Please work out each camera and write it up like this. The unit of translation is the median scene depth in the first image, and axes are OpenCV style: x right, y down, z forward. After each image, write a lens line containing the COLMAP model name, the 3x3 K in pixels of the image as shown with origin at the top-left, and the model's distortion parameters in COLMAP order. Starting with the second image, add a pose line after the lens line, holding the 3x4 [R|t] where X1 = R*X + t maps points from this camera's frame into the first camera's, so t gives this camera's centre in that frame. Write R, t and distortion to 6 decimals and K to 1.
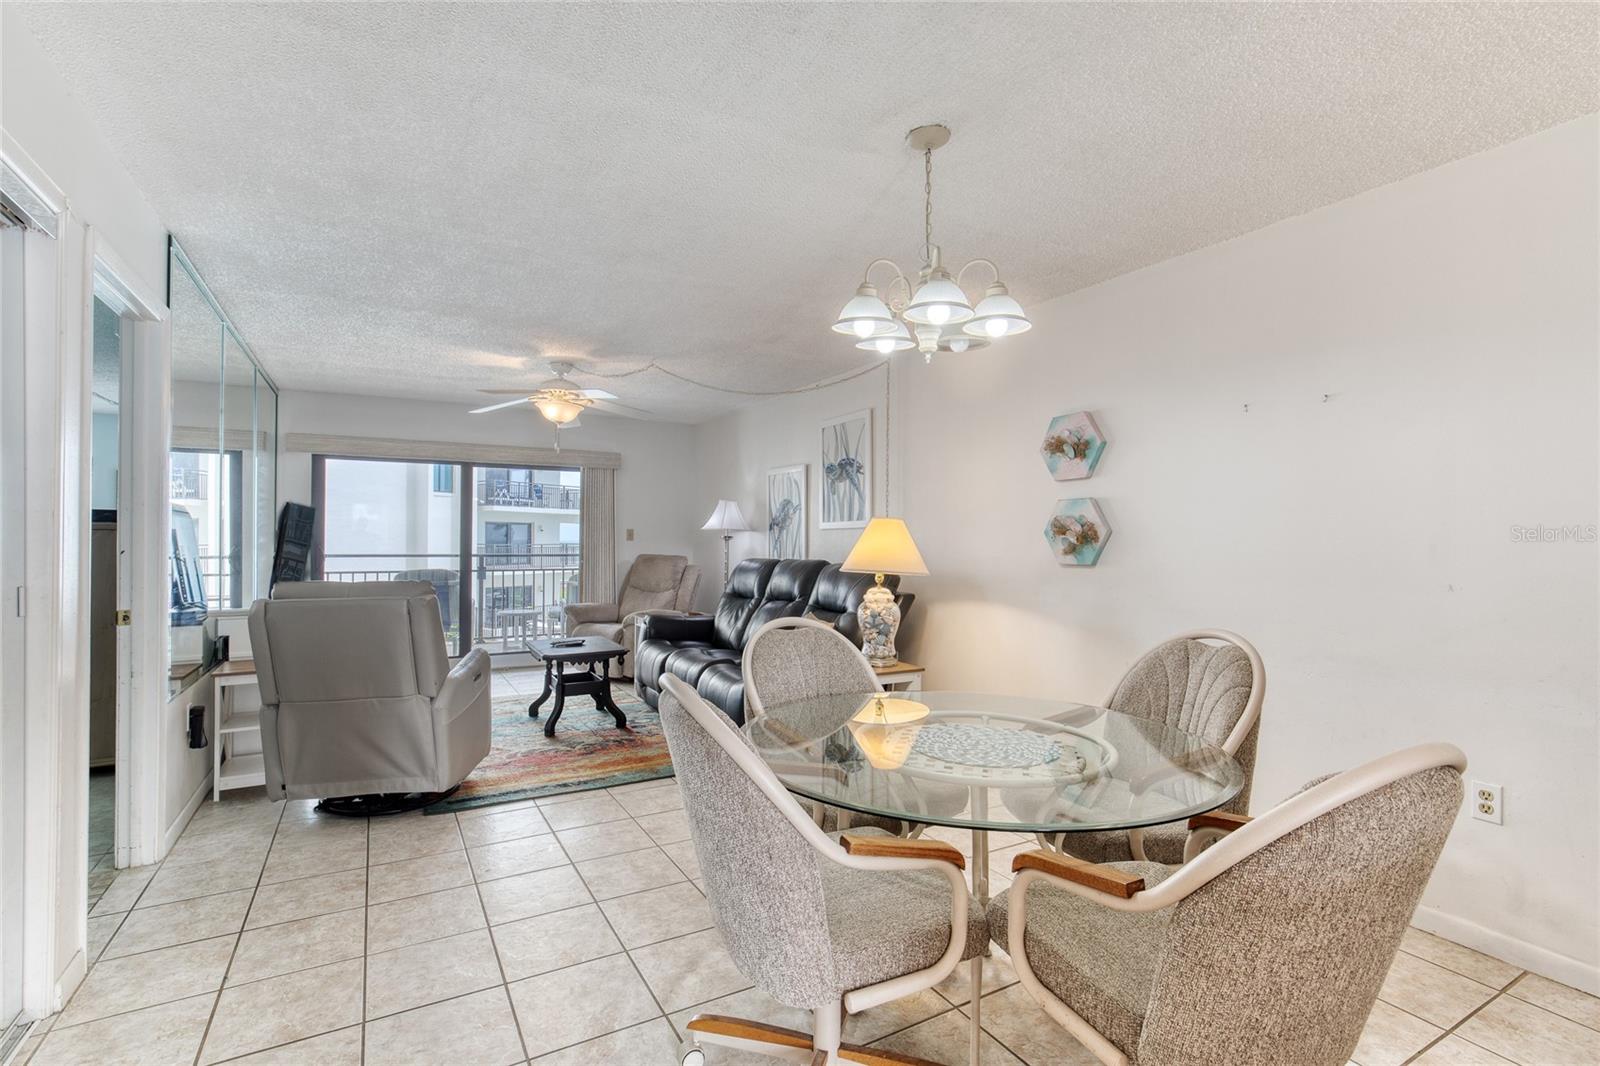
lens RADIAL K [[732.3, 0, 784.2], [0, 732.3, 529.6], [0, 0, 1]] dist [-0.016165, 0.007332]
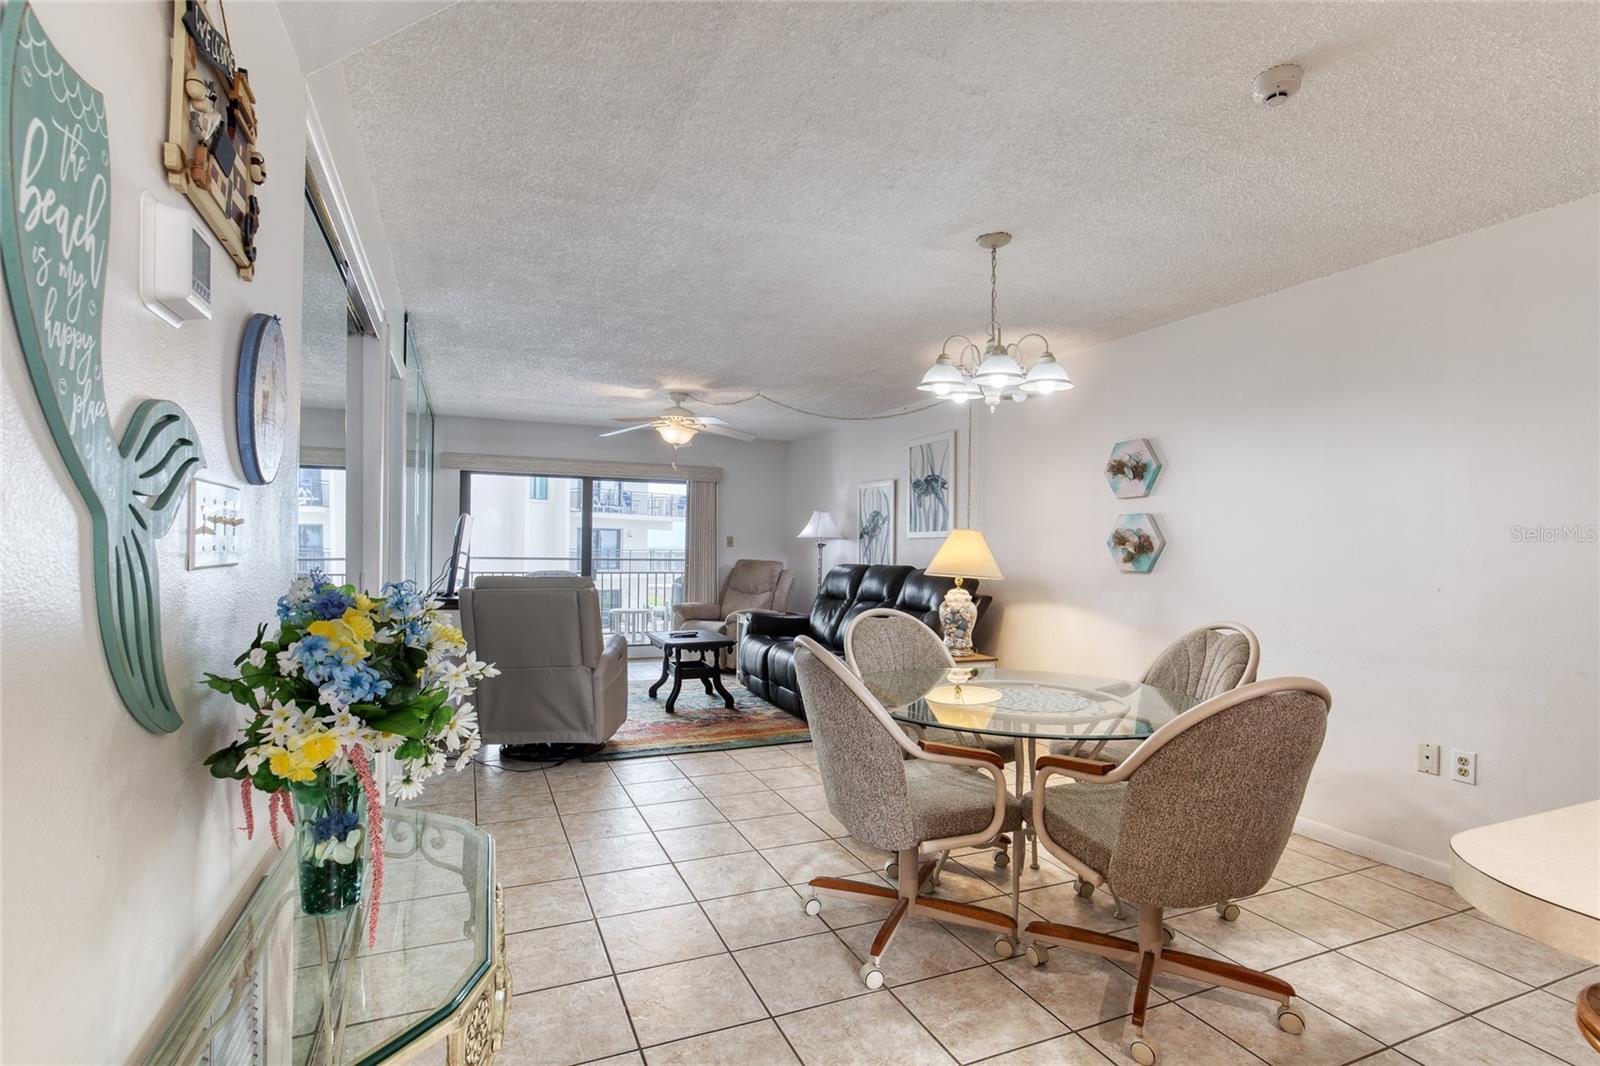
lens RADIAL K [[732.3, 0, 792.2], [0, 732.3, 549.9], [0, 0, 1]] dist [-0.016165, 0.007332]
pose [[0.994366, 0.015003, -0.104931, -0.008572], [-0.013397, 0.999782, 0.016001, 0.001680], [0.105148, -0.014505, 0.994351, -0.145403]]
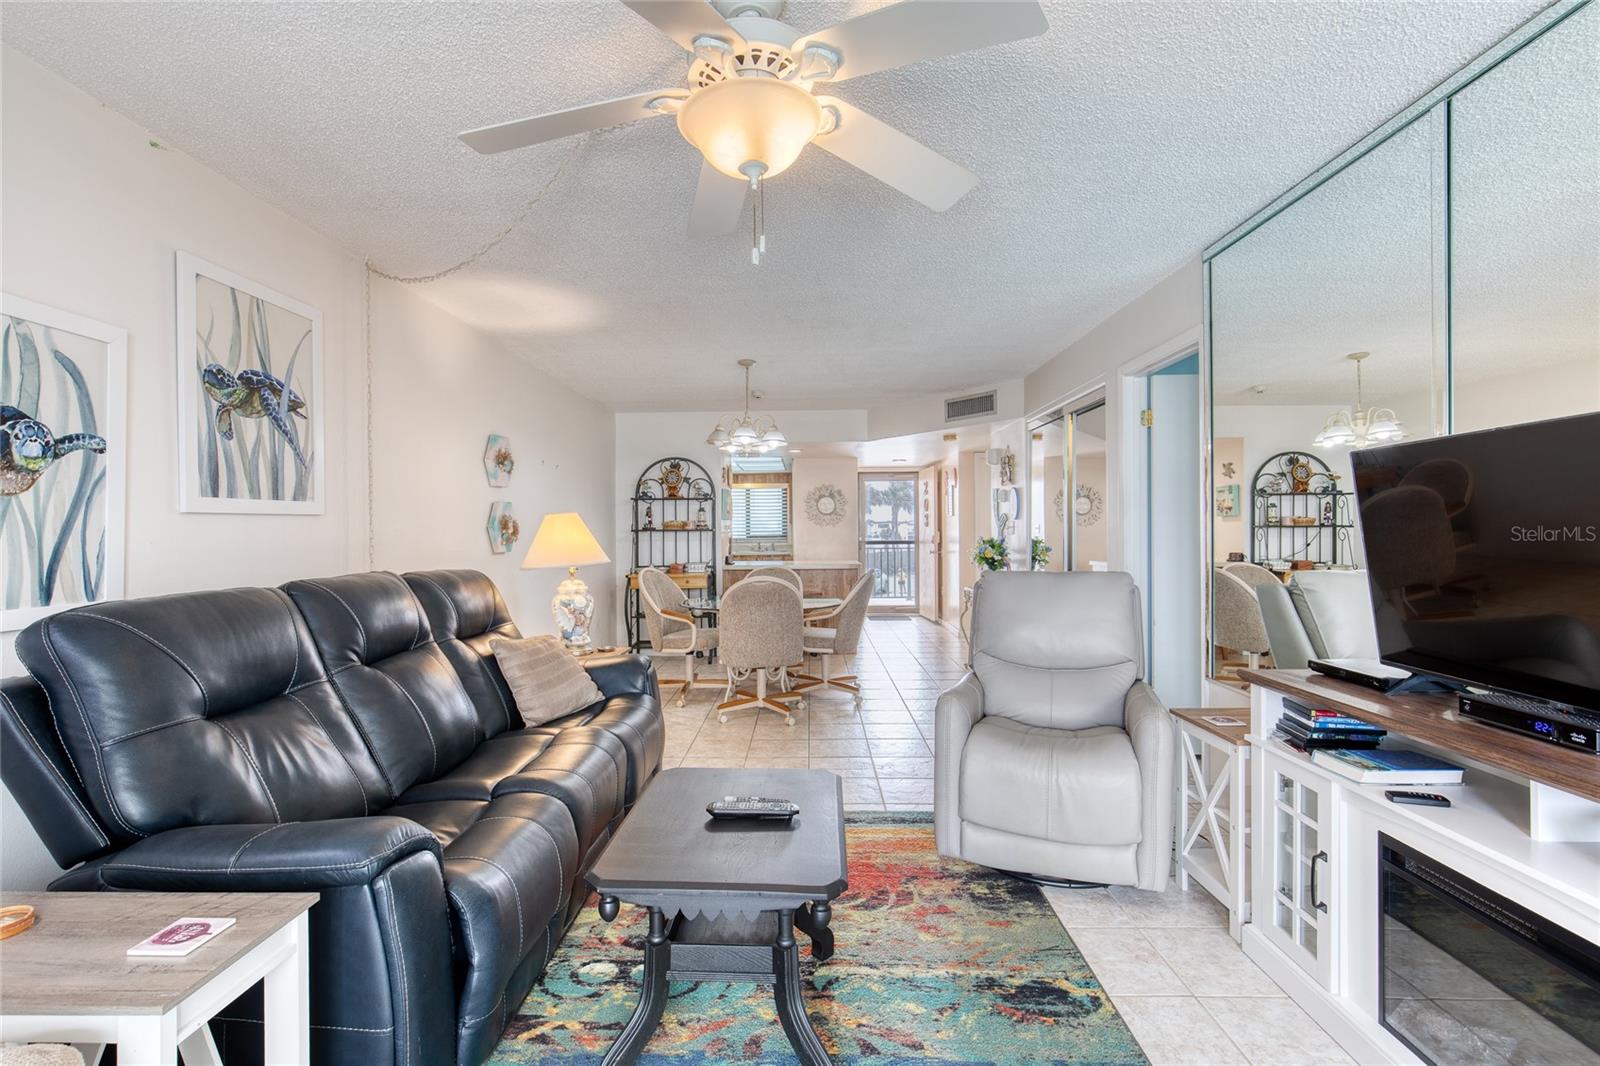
lens RADIAL K [[732.3, 0, 787.5], [0, 732.3, 533.0], [0, 0, 1]] dist [-0.016165, 0.007332]
pose [[-0.853968, 0.000397, 0.520325, -0.552748], [-0.002157, 0.999988, -0.004302, 0.014583], [-0.520321, -0.004796, -0.853958, 1.432727]]
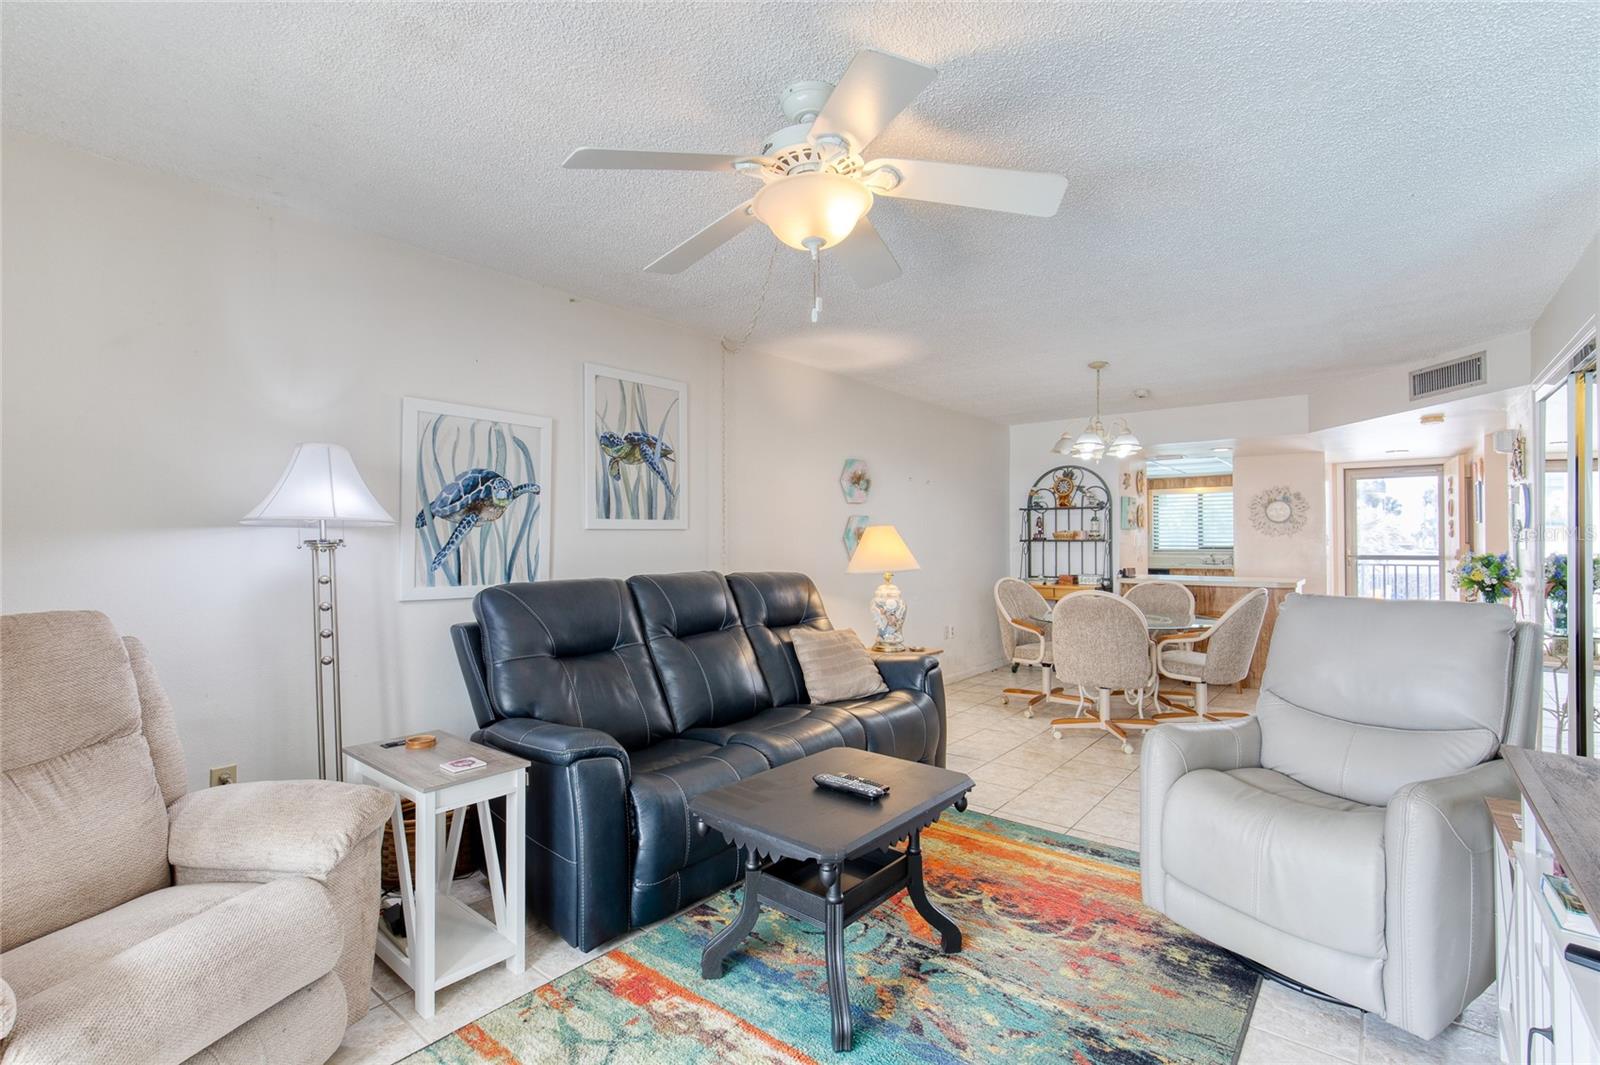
lens RADIAL K [[732.3, 0, 792.9], [0, 732.3, 532.0], [0, 0, 1]] dist [-0.016165, 0.007332]
pose [[-0.358239, 0.008401, 0.933592, -0.752254], [-0.010292, 0.999863, -0.012947, 0.010263], [-0.933573, -0.014246, -0.358103, 1.297405]]
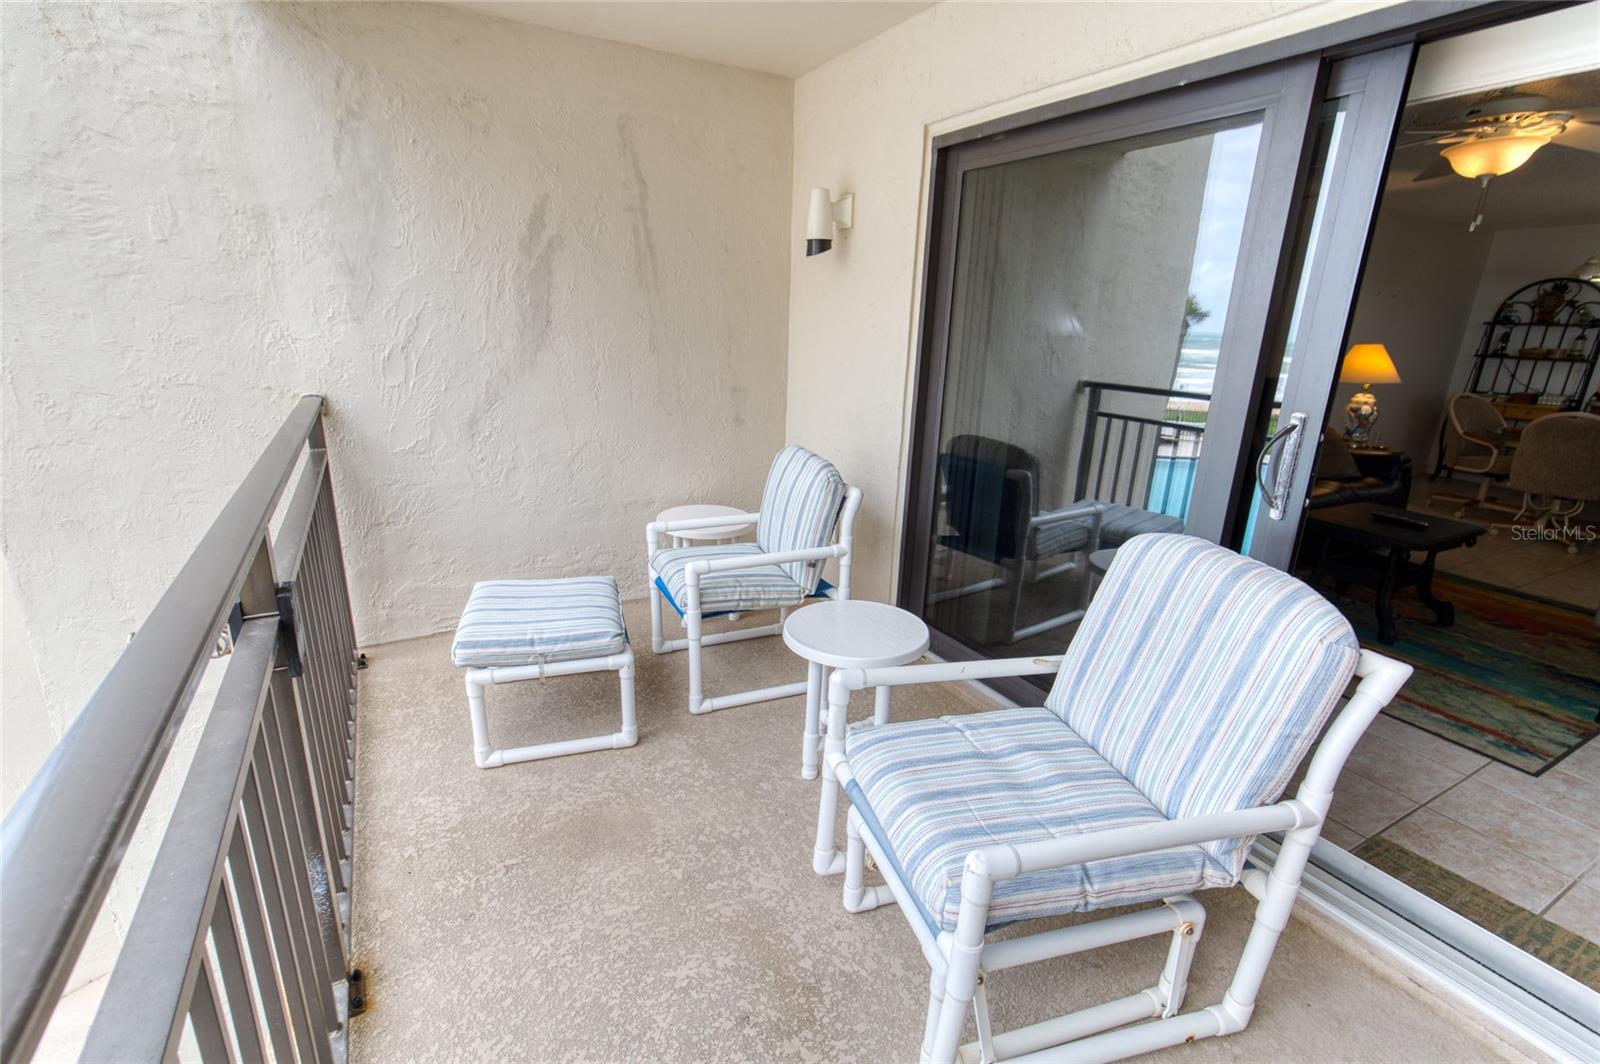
lens RADIAL K [[732.3, 0, 781.7], [0, 732.3, 533.7], [0, 0, 1]] dist [-0.016165, 0.007332]
pose [[0.008829, -0.290165, 0.956936, -1.097202], [-0.043763, 0.955944, 0.290268, -0.018030], [-0.999003, -0.044441, -0.004258, 1.773917]]
